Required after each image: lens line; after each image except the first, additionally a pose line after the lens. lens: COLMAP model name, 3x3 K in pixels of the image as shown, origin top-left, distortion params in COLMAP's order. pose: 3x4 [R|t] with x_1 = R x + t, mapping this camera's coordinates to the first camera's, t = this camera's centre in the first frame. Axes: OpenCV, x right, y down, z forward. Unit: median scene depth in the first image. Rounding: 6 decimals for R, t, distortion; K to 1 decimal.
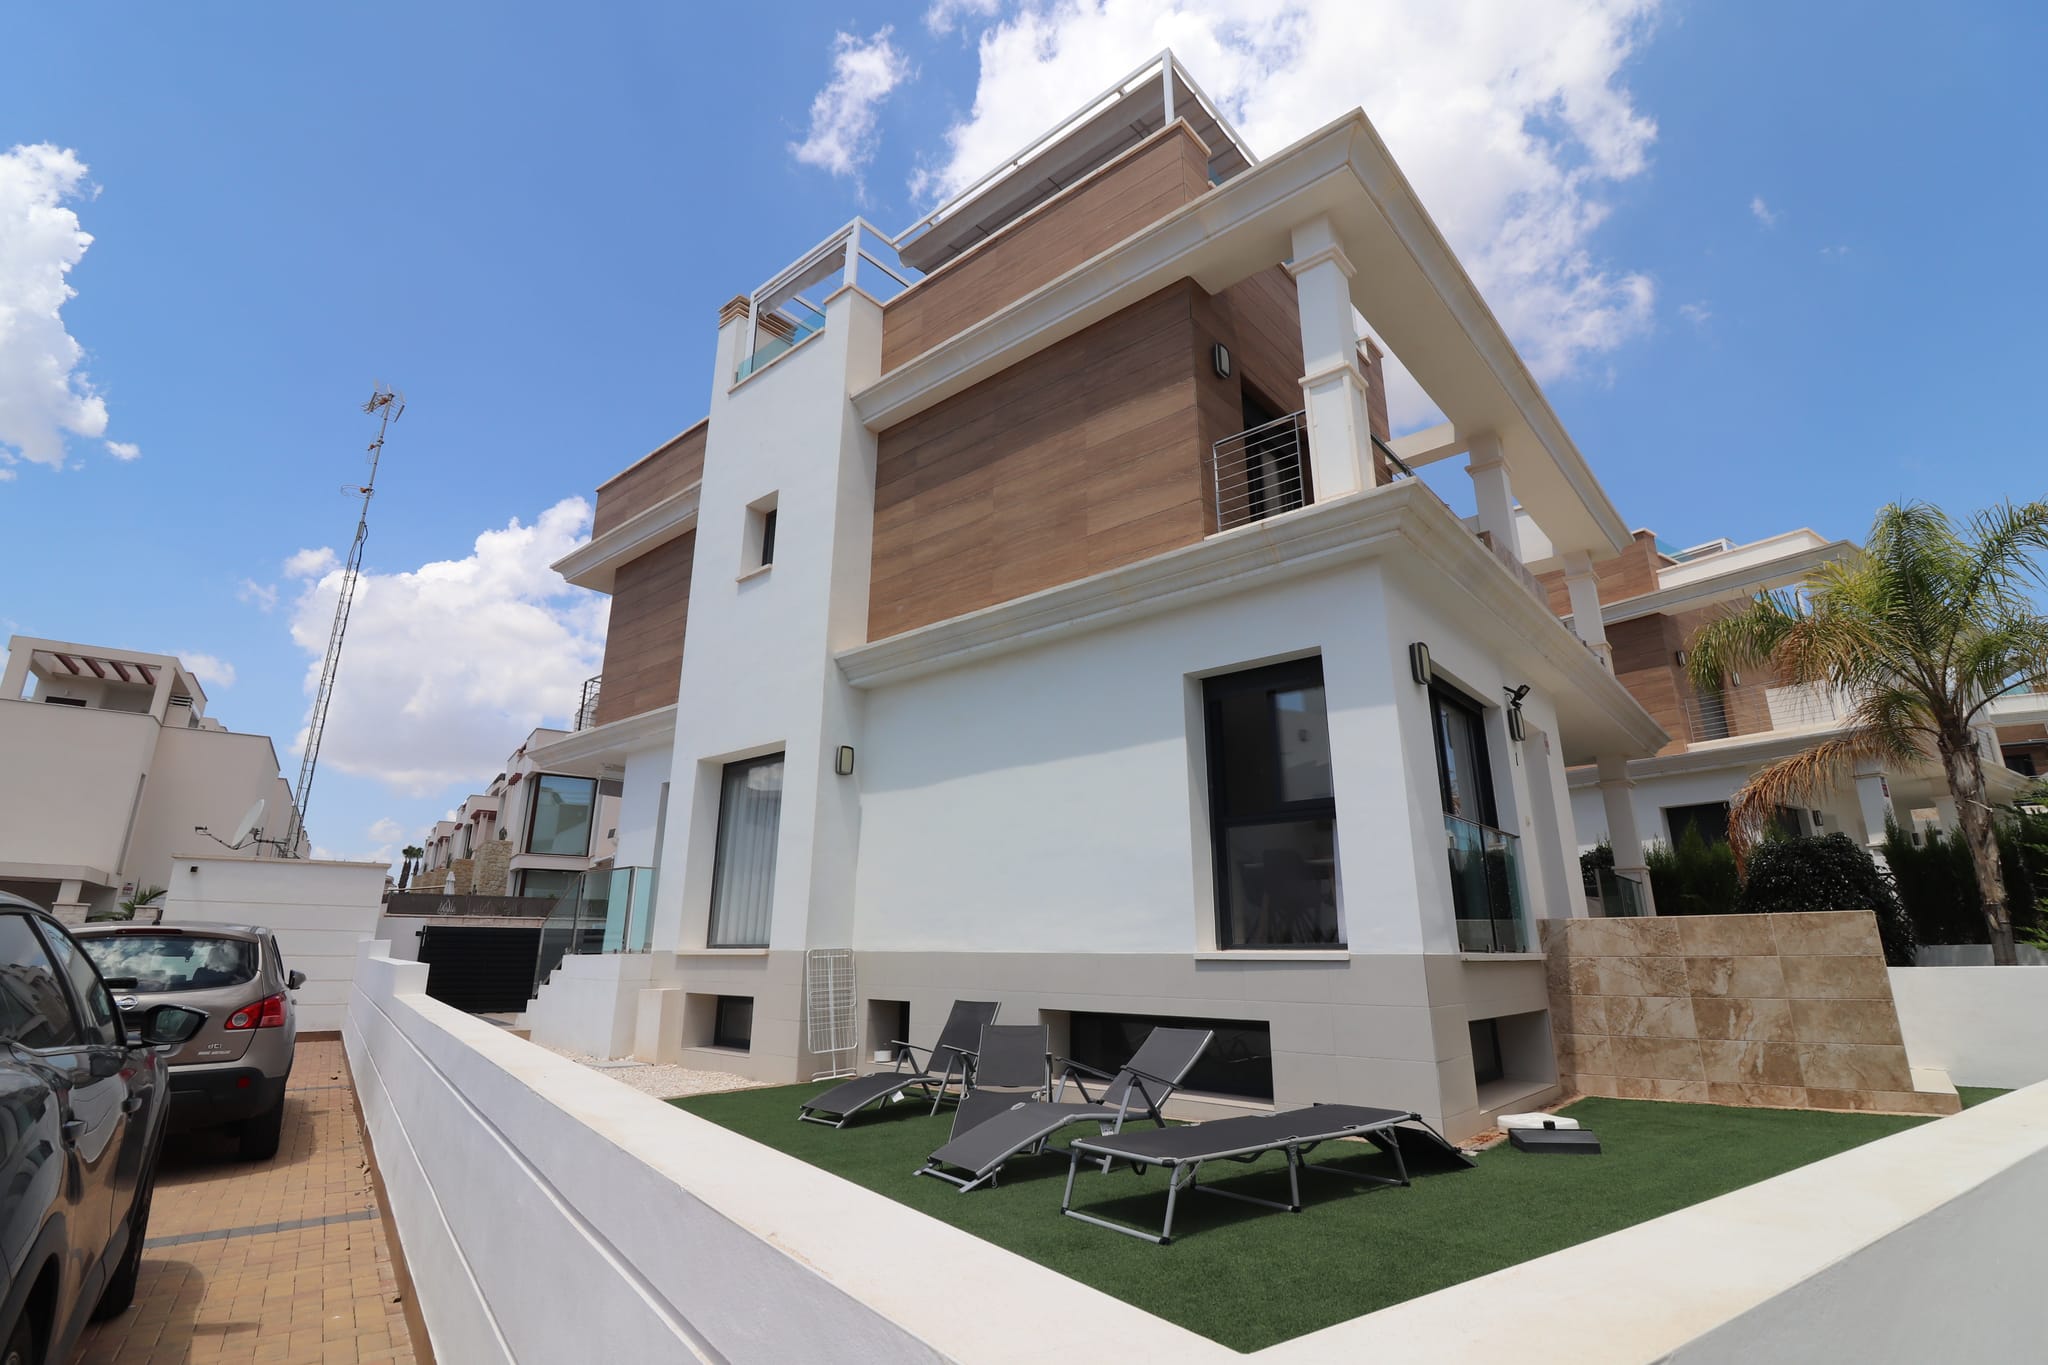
lens RADIAL K [[947.3, 0, 1025.9], [0, 947.3, 648.9], [0, 0, 1]] dist [-0.011013, -0.005374]
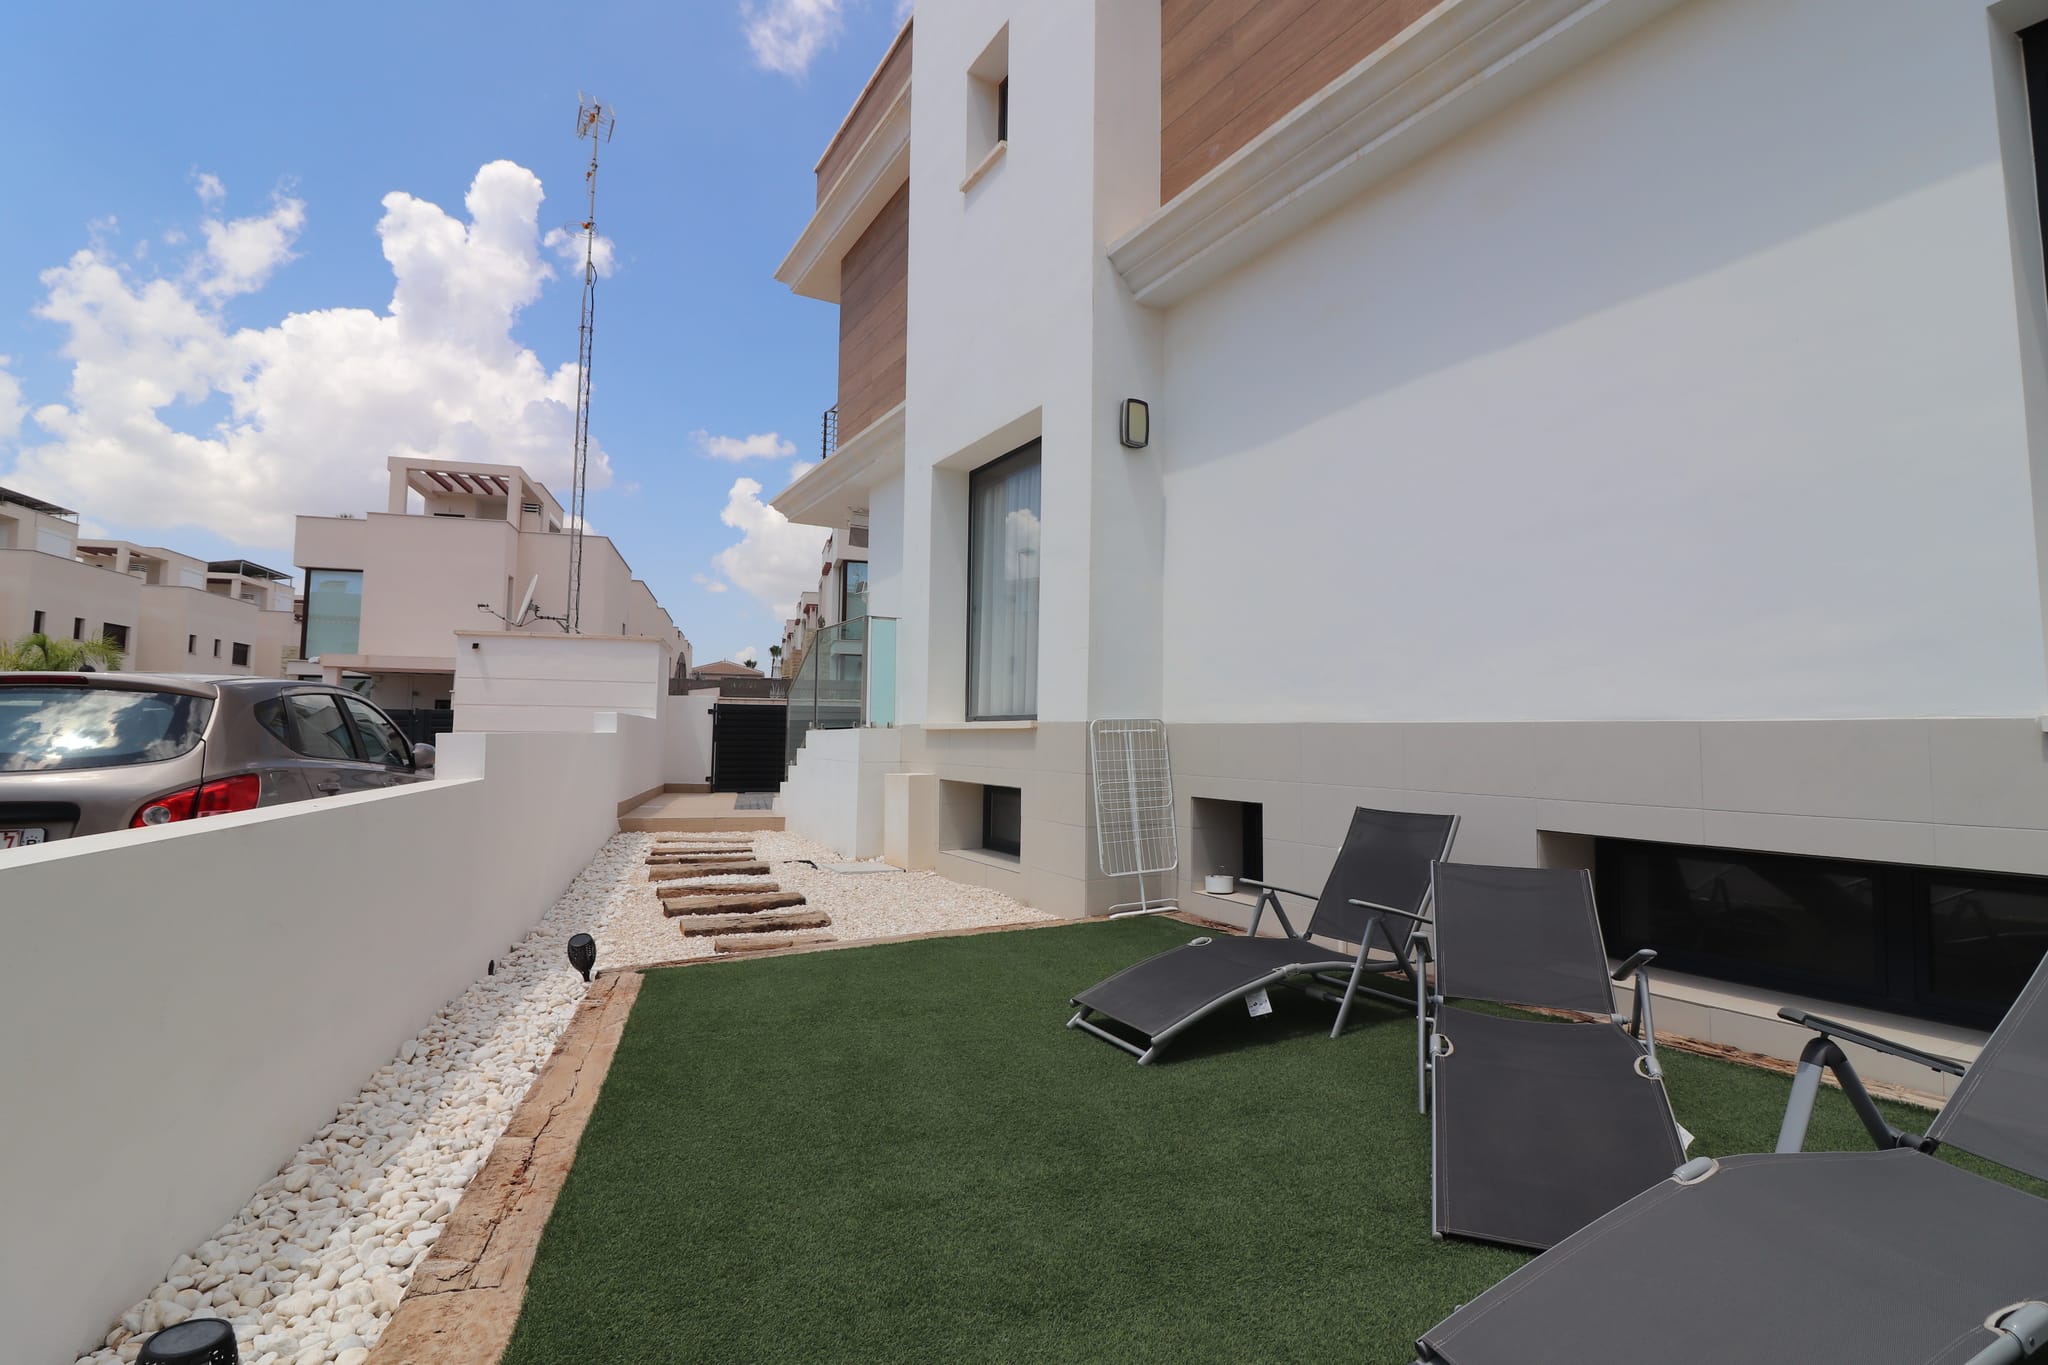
lens RADIAL K [[947.3, 0, 1027.7], [0, 947.3, 677.8], [0, 0, 1]] dist [-0.011013, -0.005374]
pose [[0.947646, -0.009304, -0.319186, -0.063454], [0.086599, 0.969604, 0.228842, 0.130493], [0.307355, -0.244502, 0.919647, 0.378104]]
